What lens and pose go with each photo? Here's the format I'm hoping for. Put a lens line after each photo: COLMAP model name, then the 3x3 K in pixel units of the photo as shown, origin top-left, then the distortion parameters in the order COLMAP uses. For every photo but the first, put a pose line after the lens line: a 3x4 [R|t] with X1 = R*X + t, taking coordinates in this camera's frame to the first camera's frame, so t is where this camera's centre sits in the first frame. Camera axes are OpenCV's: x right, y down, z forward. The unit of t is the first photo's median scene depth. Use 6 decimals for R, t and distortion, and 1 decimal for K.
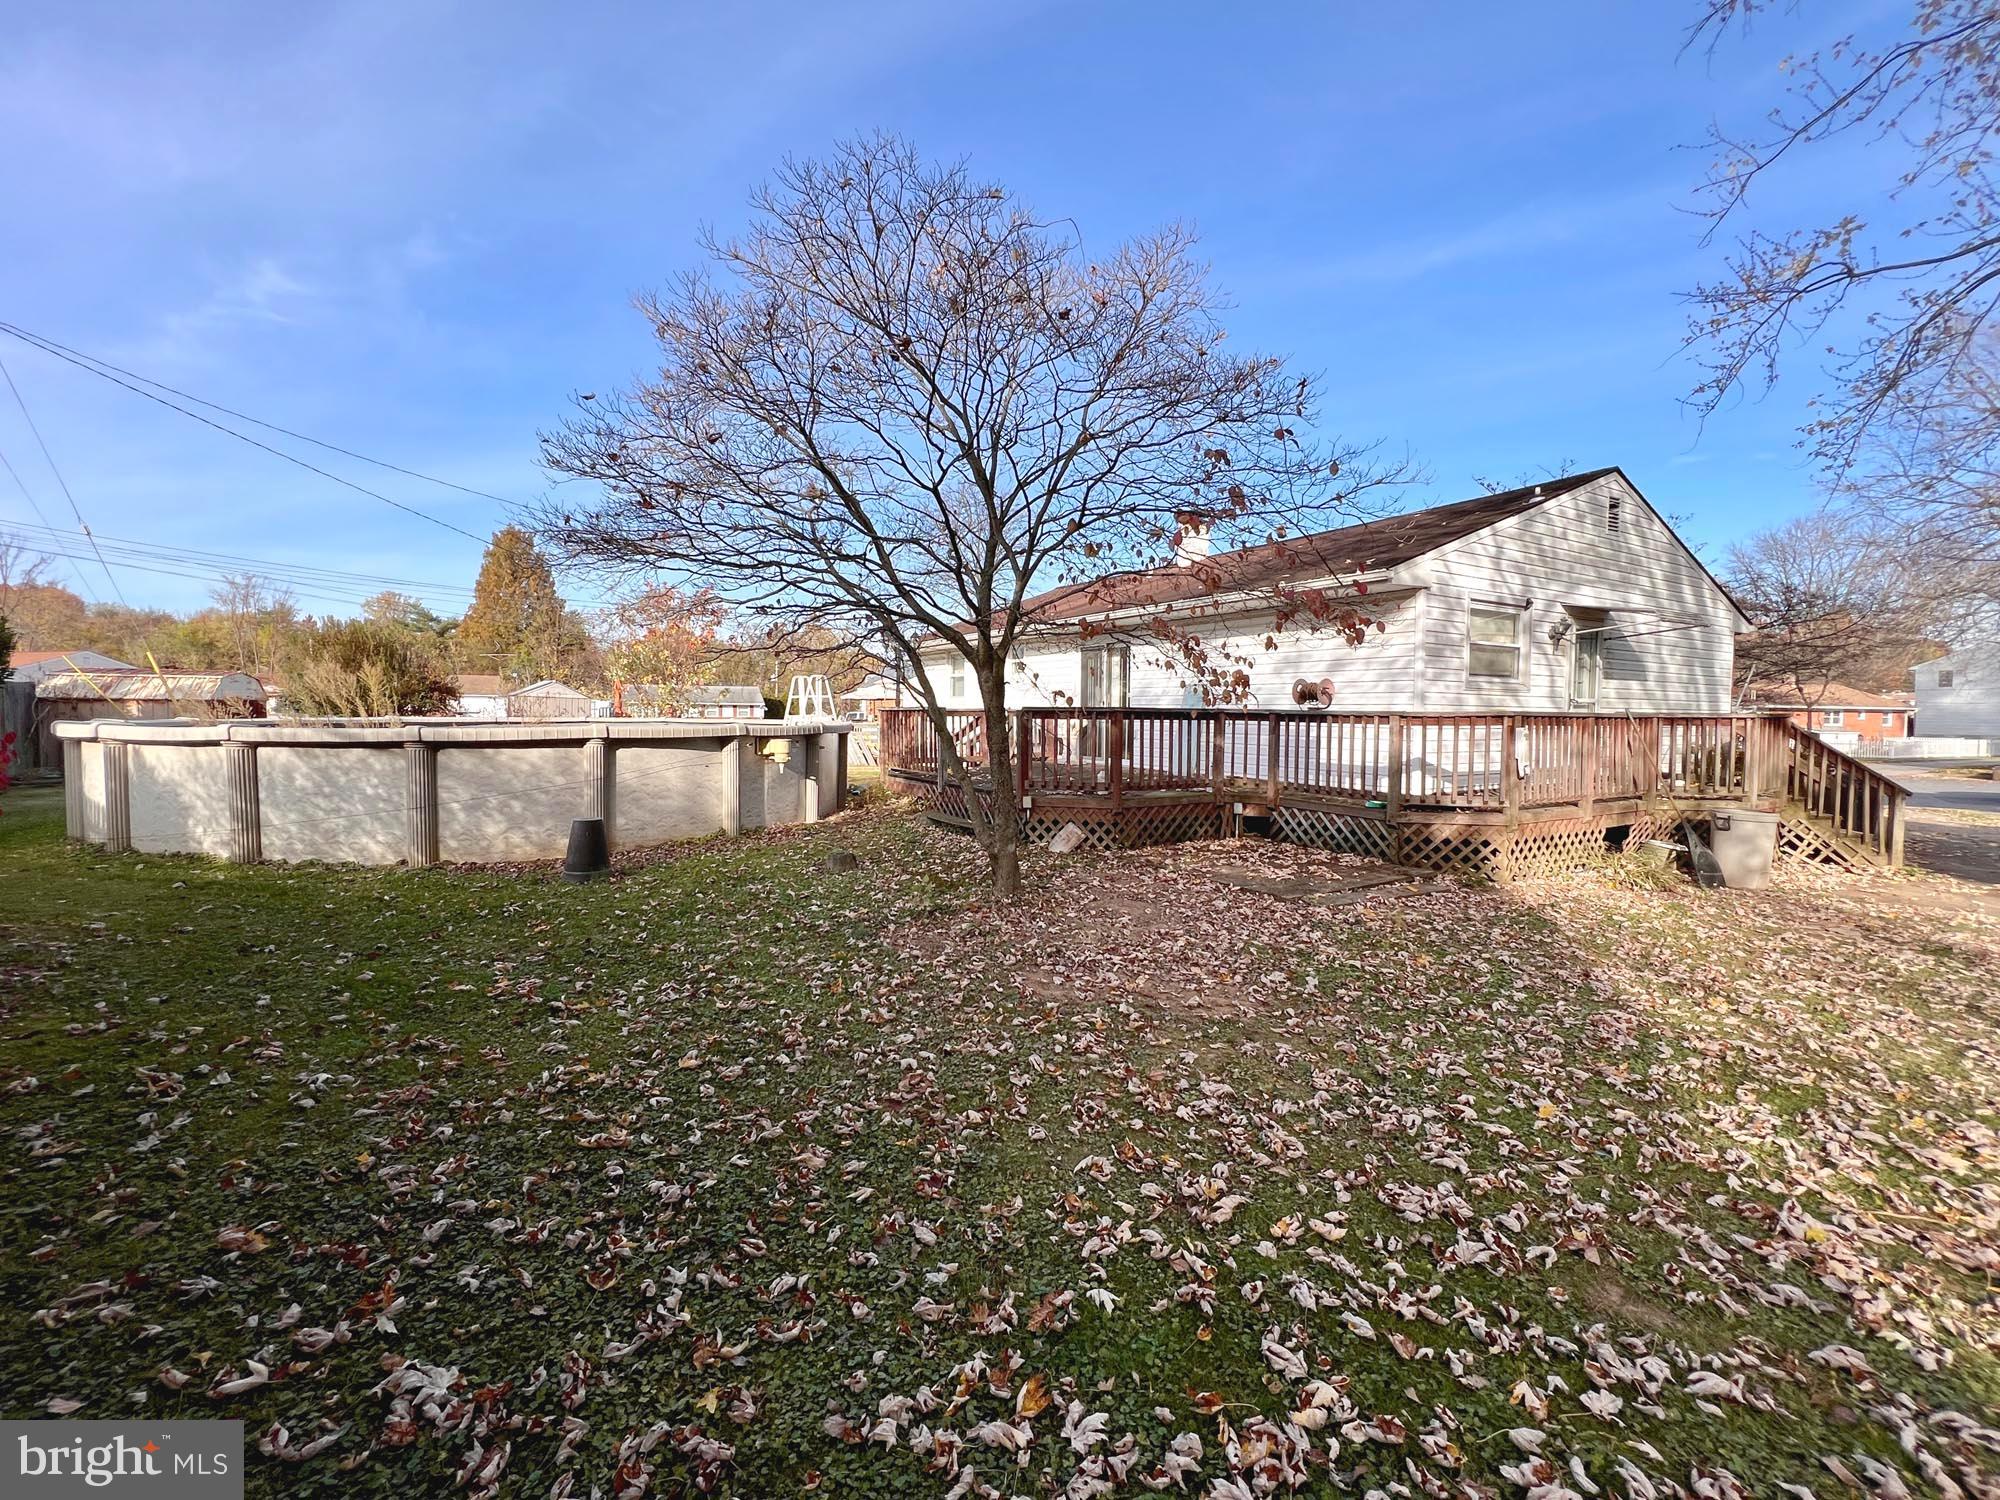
lens RADIAL K [[808.3, 0, 1009.5], [0, 808.3, 762.7], [0, 0, 1]] dist [0.003565, 0.000078]
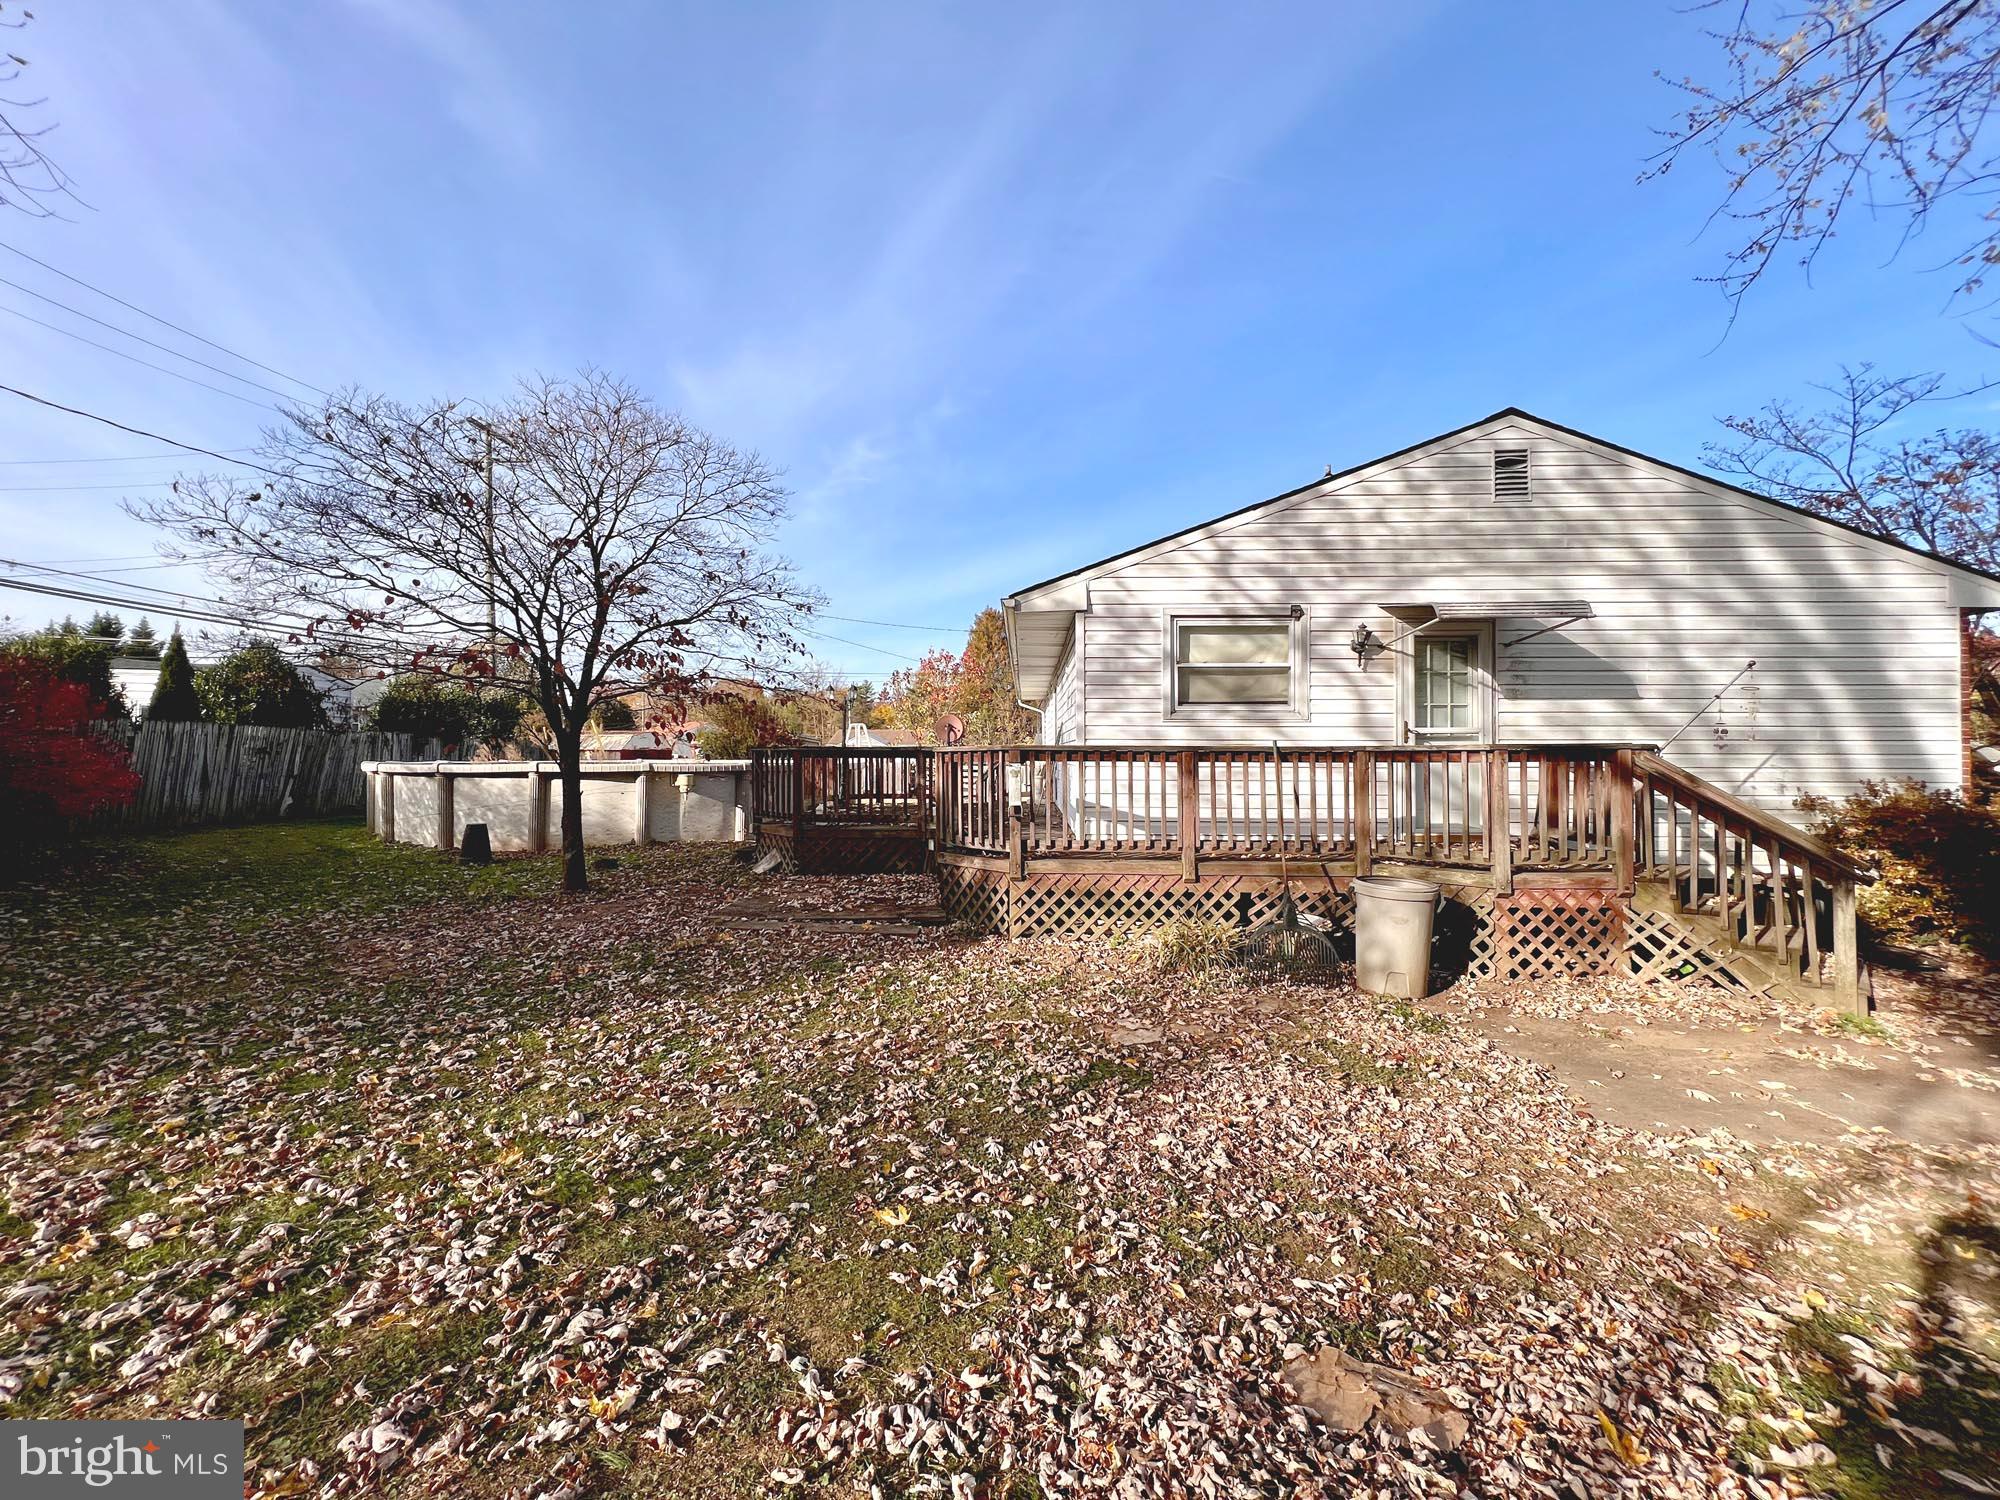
lens RADIAL K [[808.3, 0, 1015.3], [0, 808.3, 742.0], [0, 0, 1]] dist [0.003565, 0.000078]
pose [[0.839647, -0.016677, -0.542876, 0.835824], [-0.029098, 0.996712, -0.075623, 0.001145], [0.542352, 0.079293, 0.836401, 0.188201]]
